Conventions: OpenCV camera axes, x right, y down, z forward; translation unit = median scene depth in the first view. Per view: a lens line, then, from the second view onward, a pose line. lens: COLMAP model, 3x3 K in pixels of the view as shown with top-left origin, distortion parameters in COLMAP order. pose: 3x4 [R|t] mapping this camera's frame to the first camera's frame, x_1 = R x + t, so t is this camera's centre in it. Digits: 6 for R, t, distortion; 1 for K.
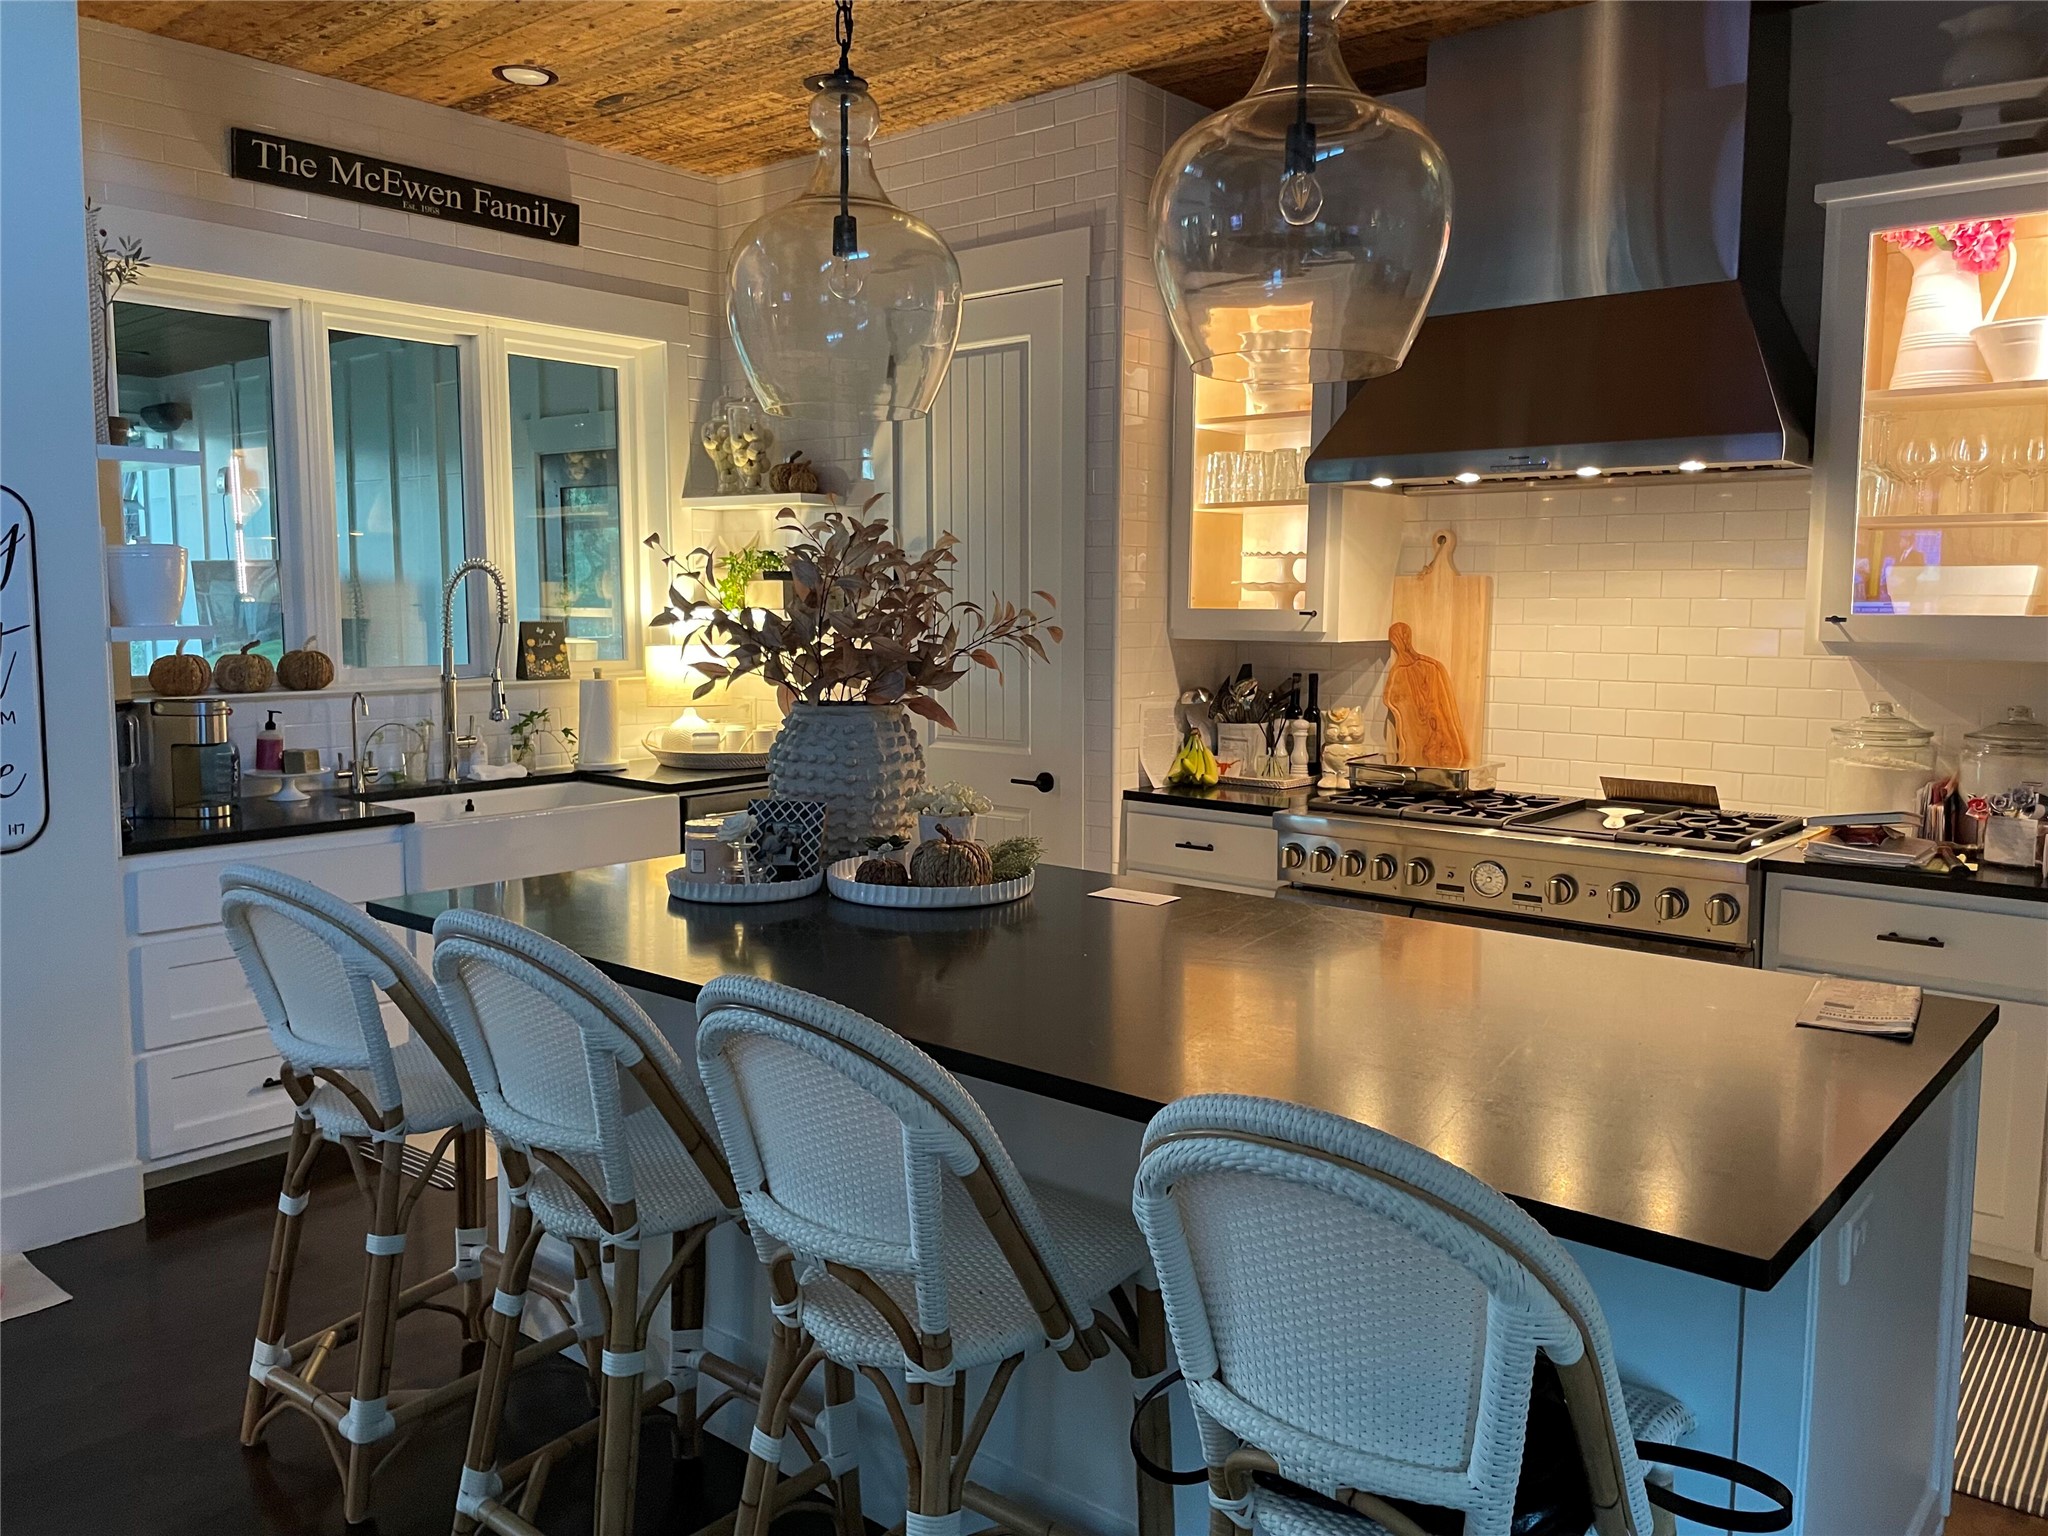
lens RADIAL K [[1532.8, 0, 1029.3], [0, 1532.8, 731.9], [0, 0, 1]] dist [0.083299, -0.111869]
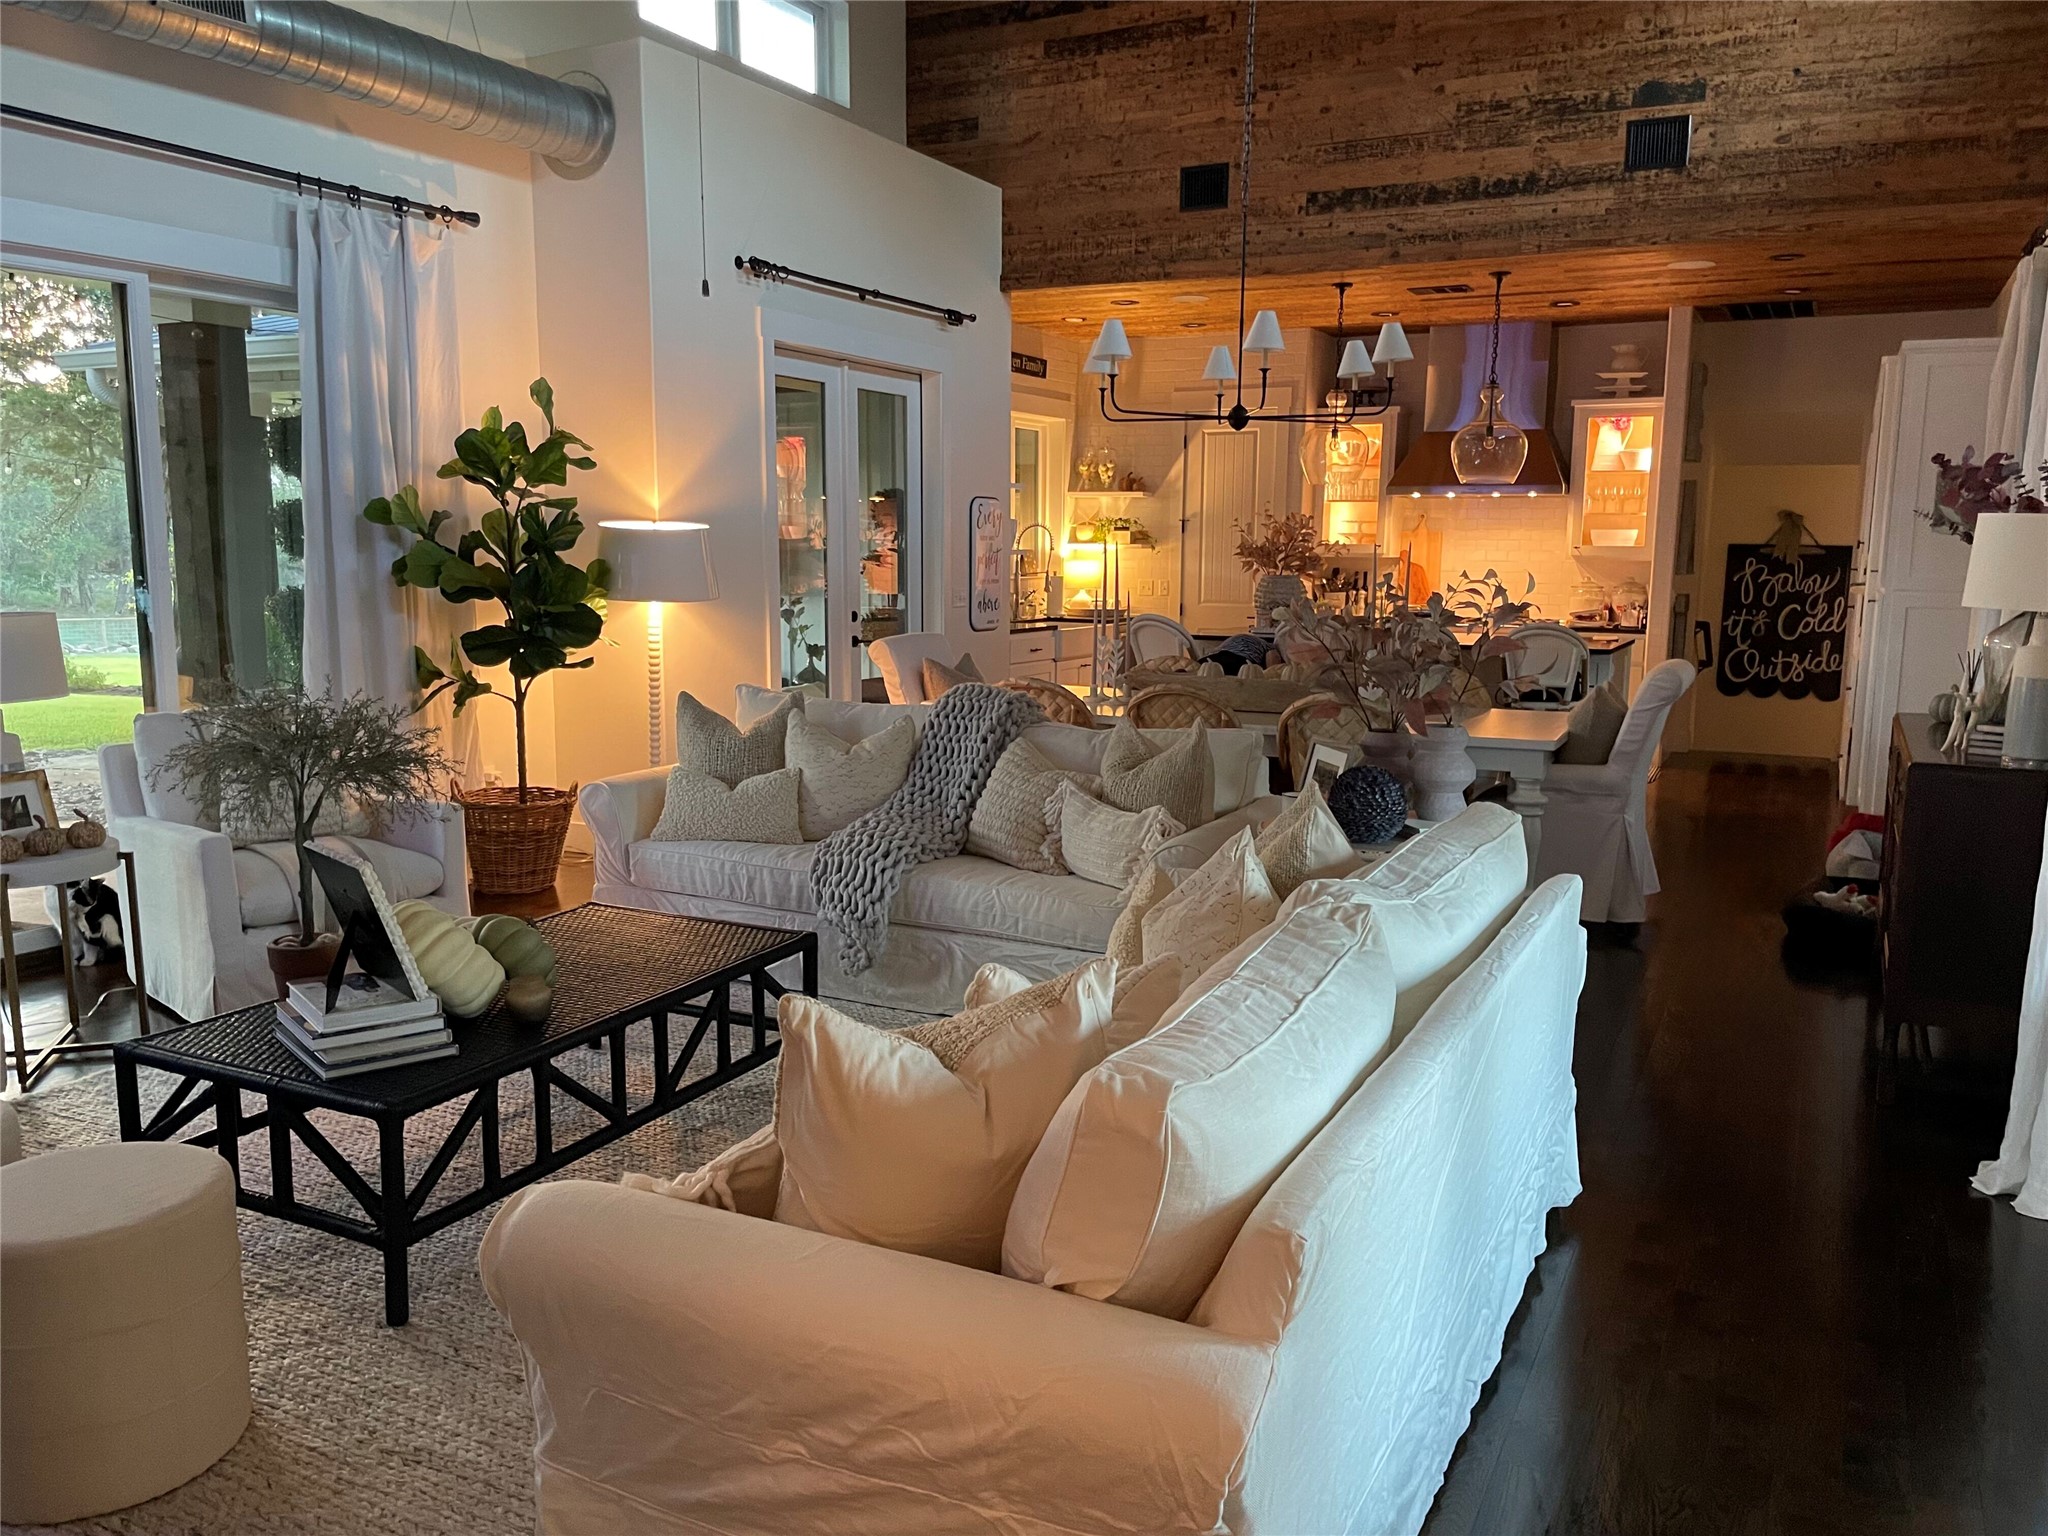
lens RADIAL K [[1573.4, 0, 1024.0], [0, 1573.4, 768.0], [0, 0, 1]] dist [0.088595, -0.122095]
pose [[0.975123, -0.026751, 0.220046, -0.937179], [0.013617, 0.998045, 0.060991, 0.116563], [-0.221247, -0.056478, 0.973581, -1.377025]]
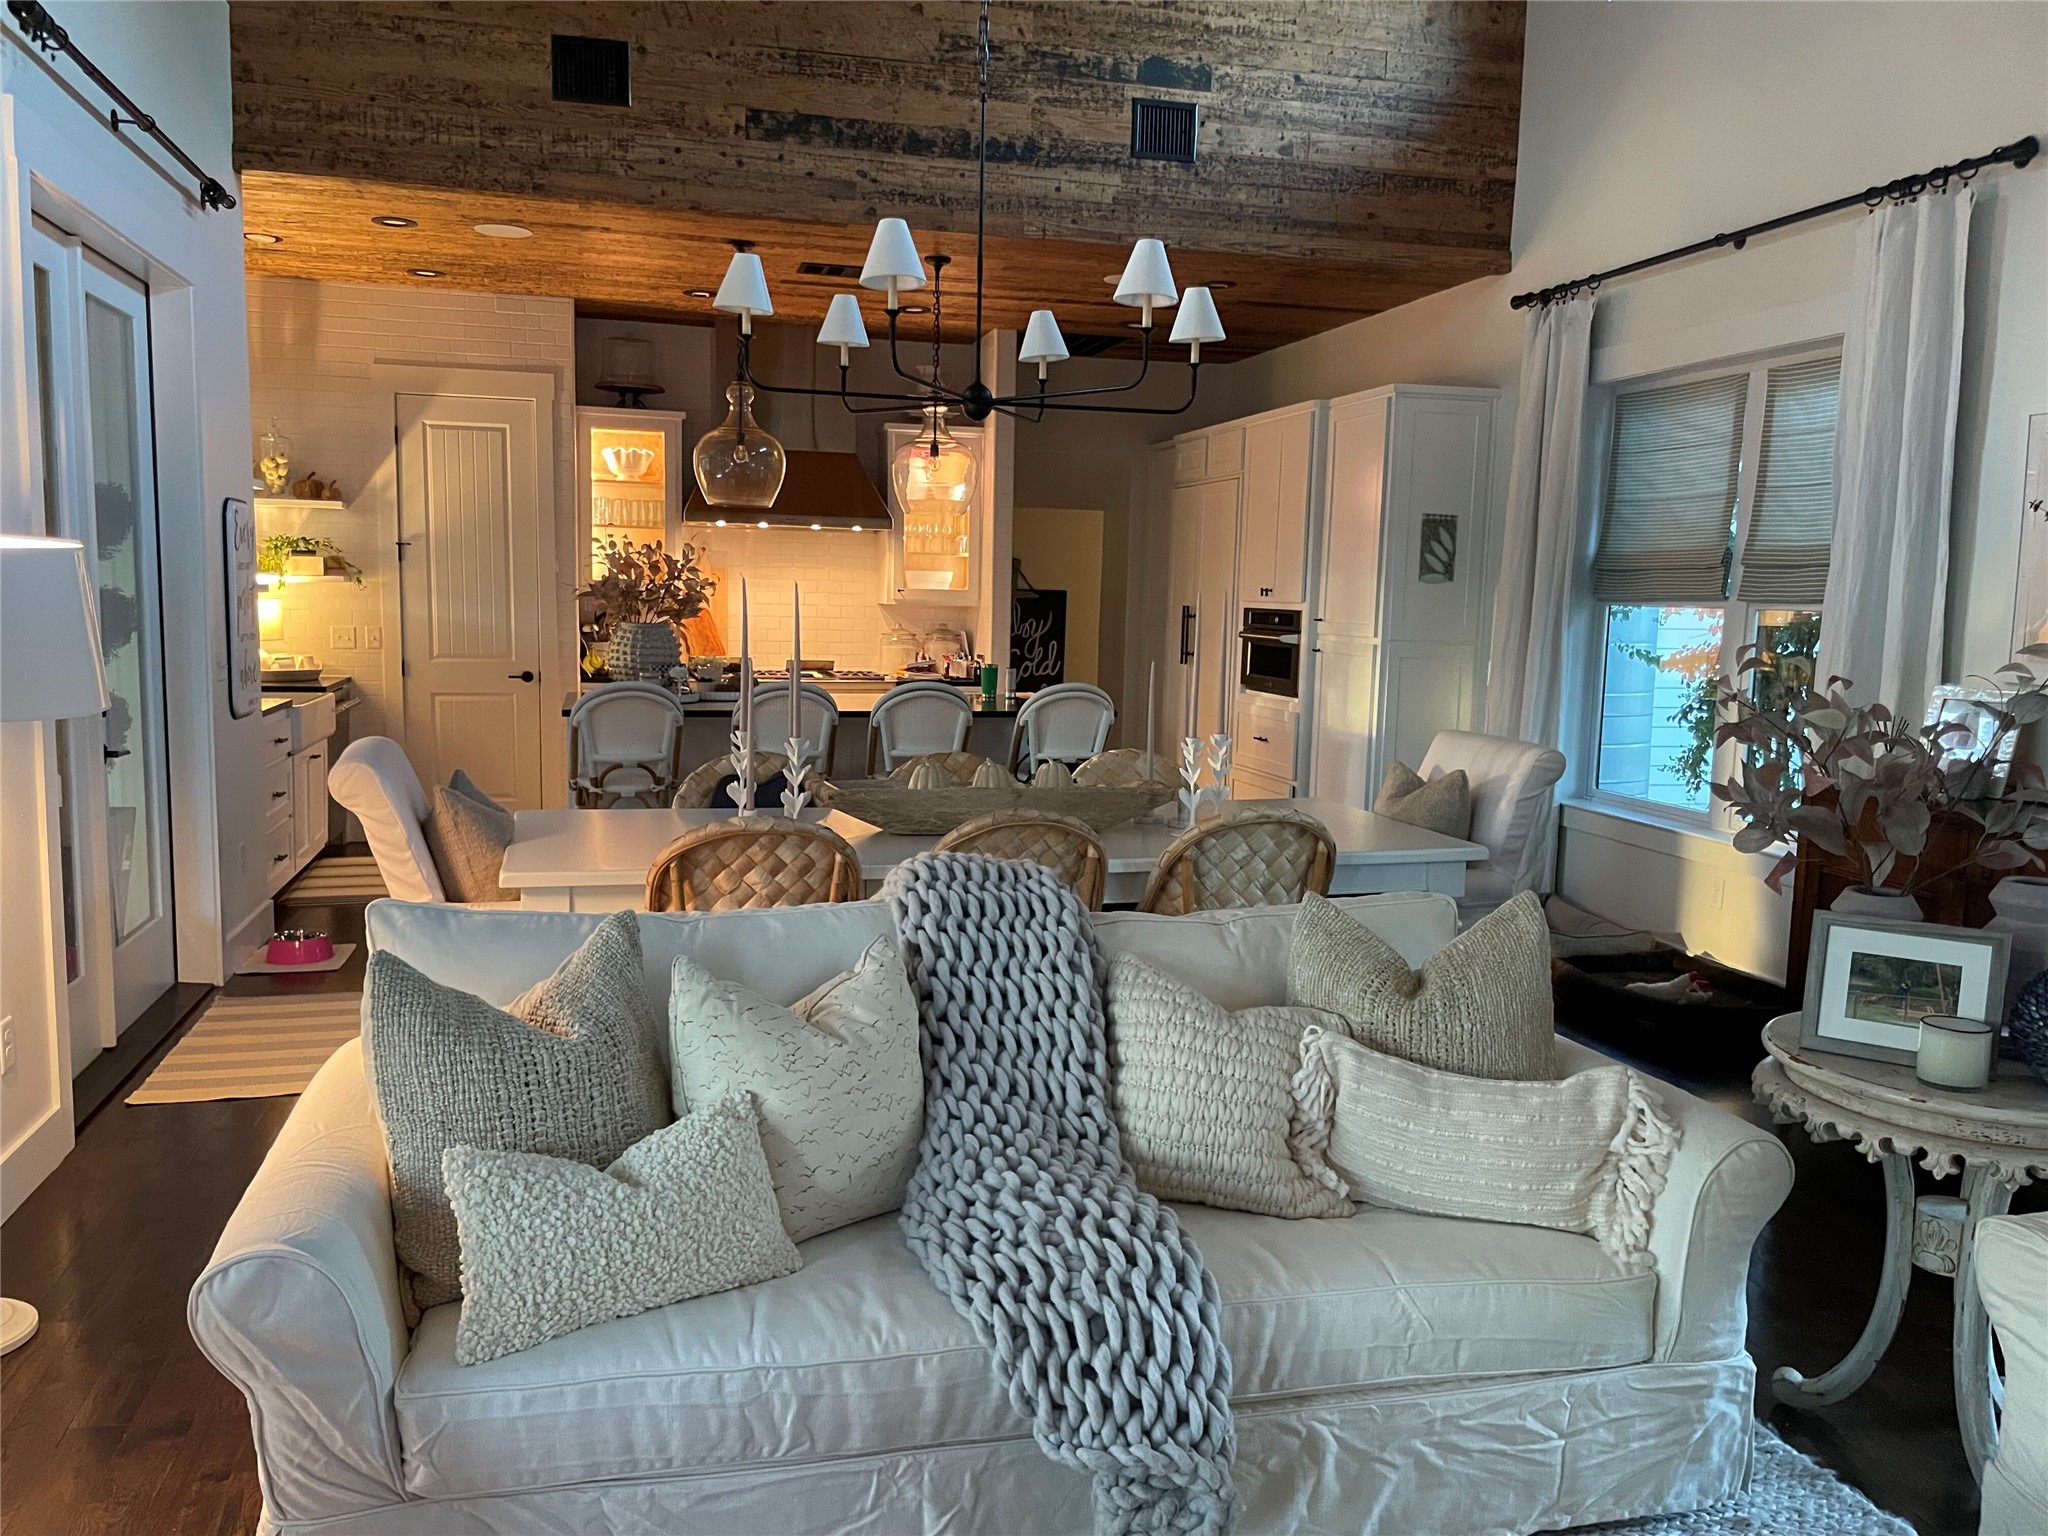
lens RADIAL K [[1573.4, 0, 1024.0], [0, 1573.4, 768.0], [0, 0, 1]] dist [0.088595, -0.122095]
pose [[0.588286, -0.082806, 0.804402, -1.200732], [0.050941, 0.996562, 0.065332, 0.050095], [-0.807047, 0.002543, 0.590482, -0.585882]]
